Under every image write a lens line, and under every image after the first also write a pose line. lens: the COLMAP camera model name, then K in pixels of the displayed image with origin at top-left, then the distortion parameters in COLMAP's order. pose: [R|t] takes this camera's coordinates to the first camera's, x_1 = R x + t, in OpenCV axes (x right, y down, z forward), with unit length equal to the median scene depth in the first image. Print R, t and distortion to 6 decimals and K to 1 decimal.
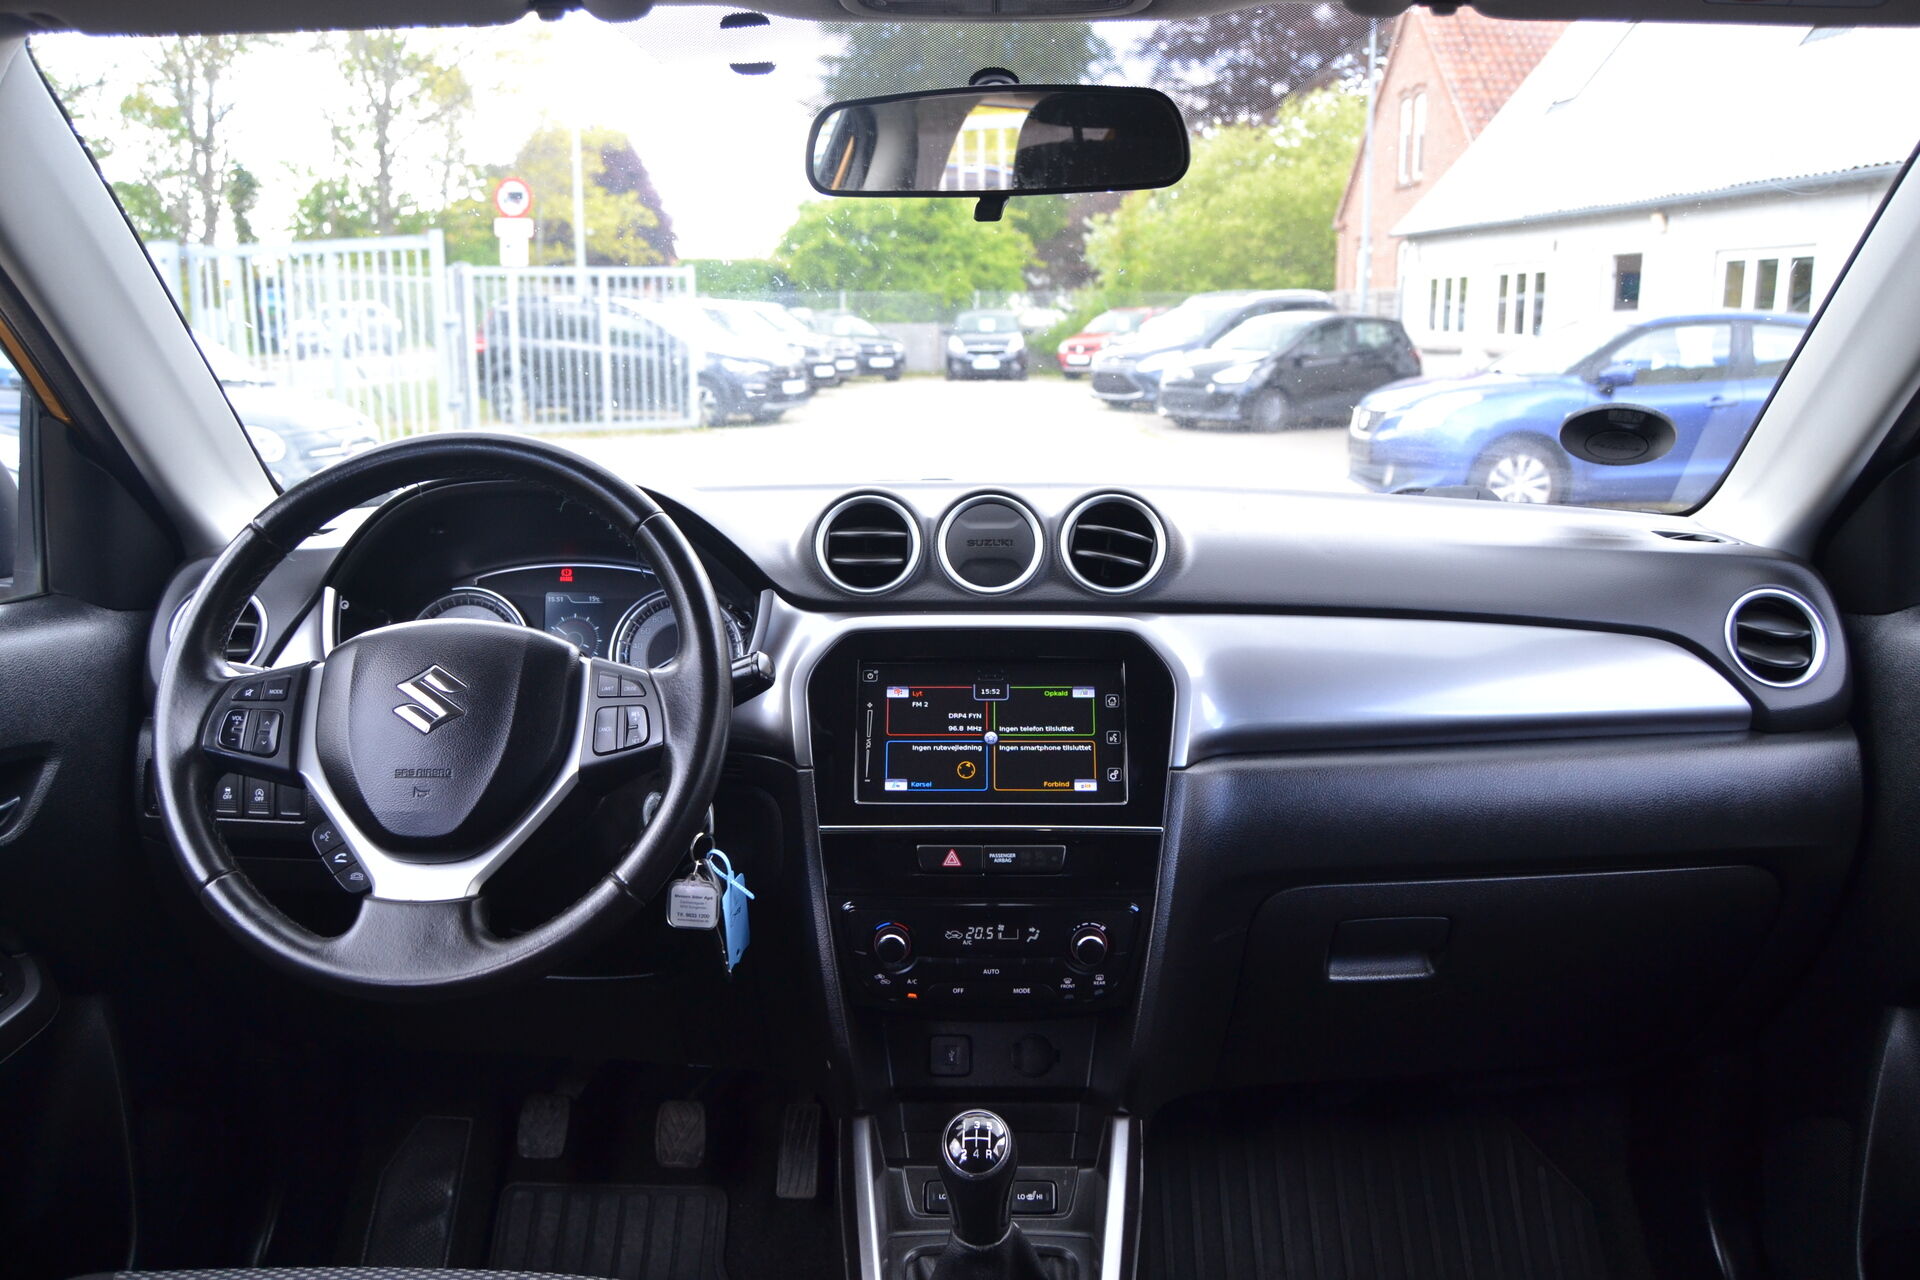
lens RADIAL K [[1504.6, 0, 957.0], [0, 1504.6, 604.6], [0, 0, 1]] dist [-0.095865, -0.008484]
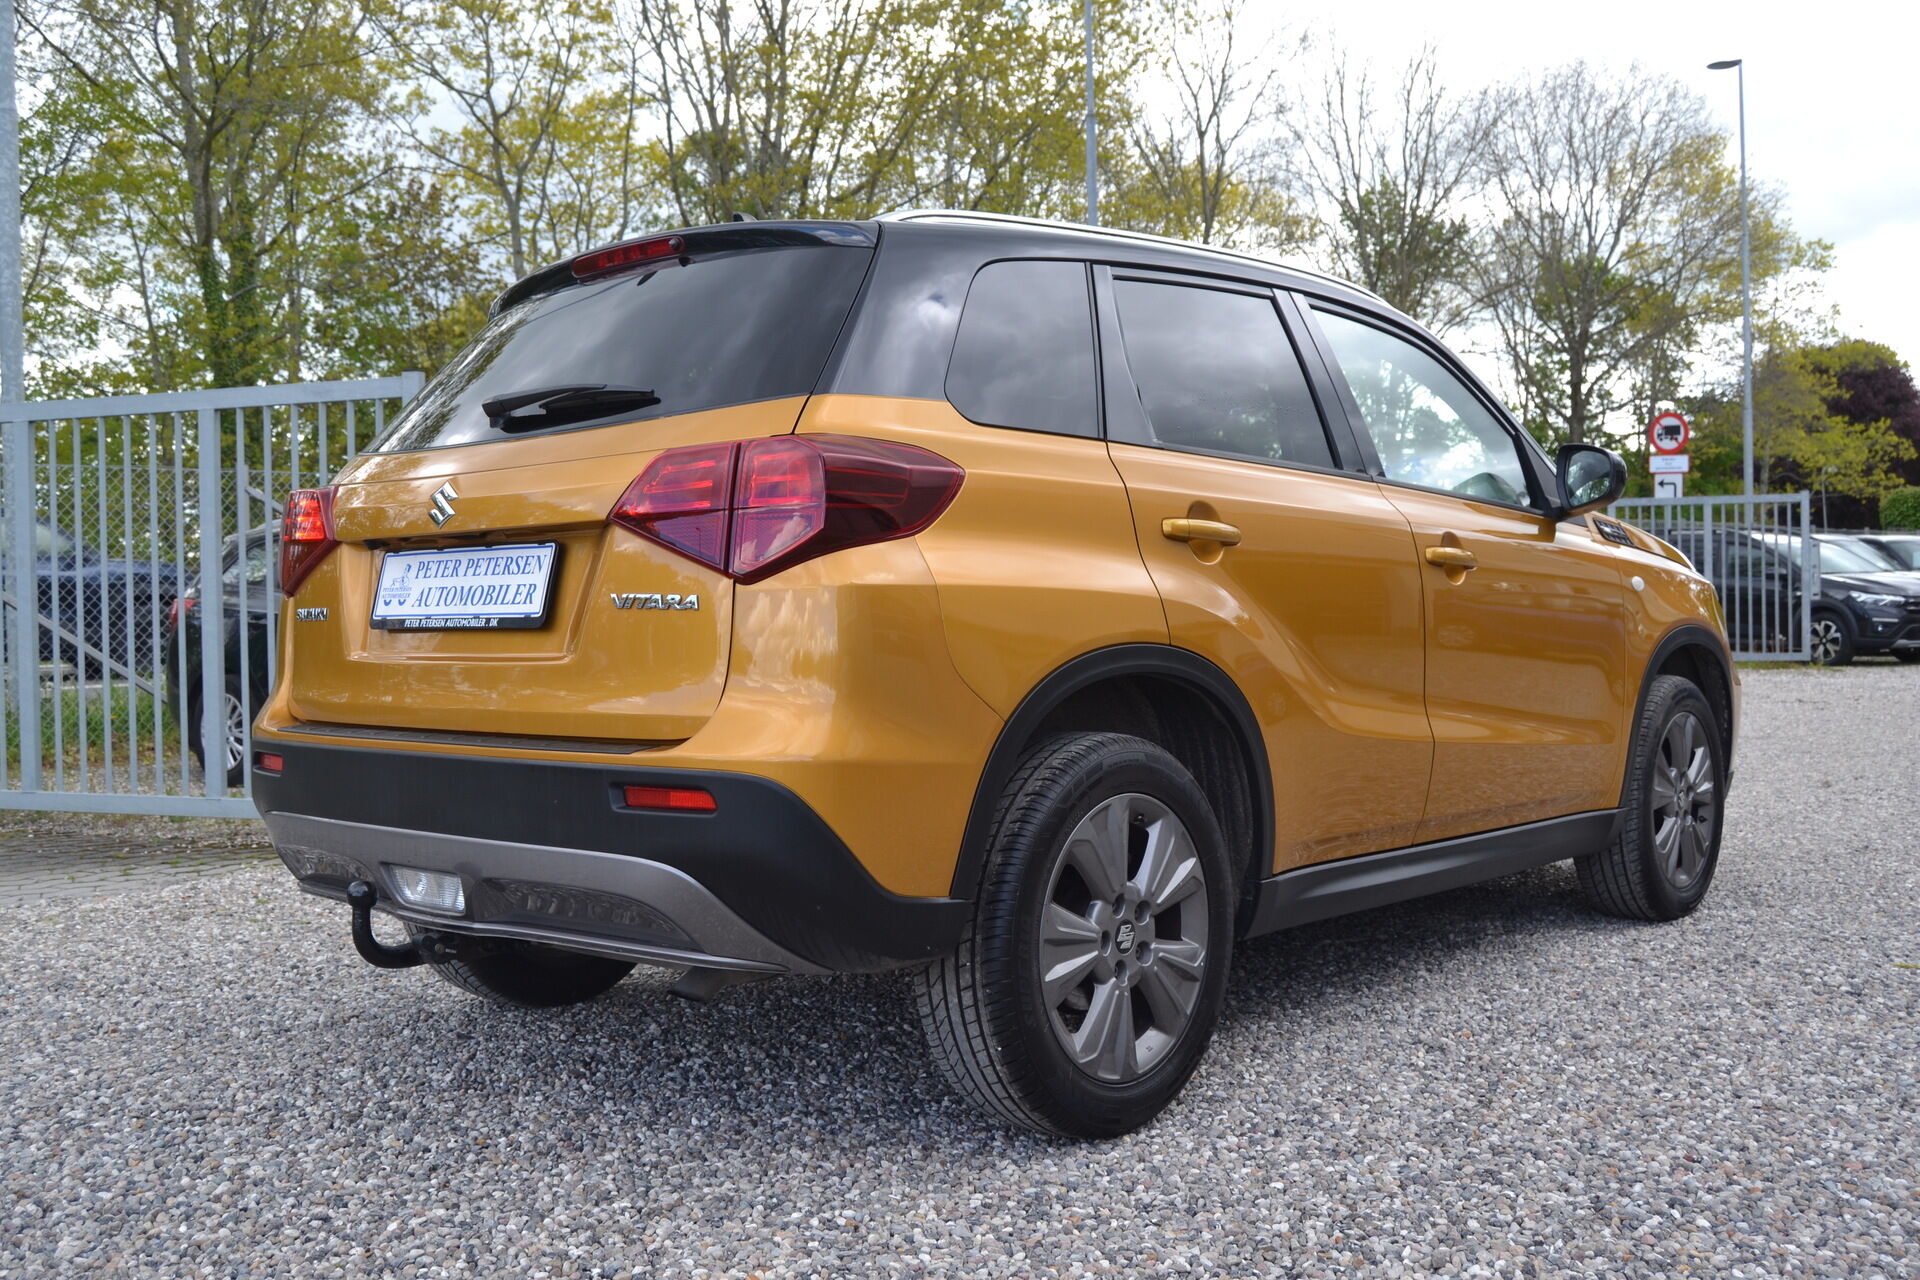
lens RADIAL K [[1865.5, 0, 960.0], [0, 1865.5, 640.0], [0, 0, 1]] dist [-0.066034, 0.028914]
pose [[0.764372, -0.000023, -0.644776, 0.150853], [-0.104067, 0.986885, -0.123405, 0.060546], [0.636322, 0.161427, 0.754344, -0.188507]]
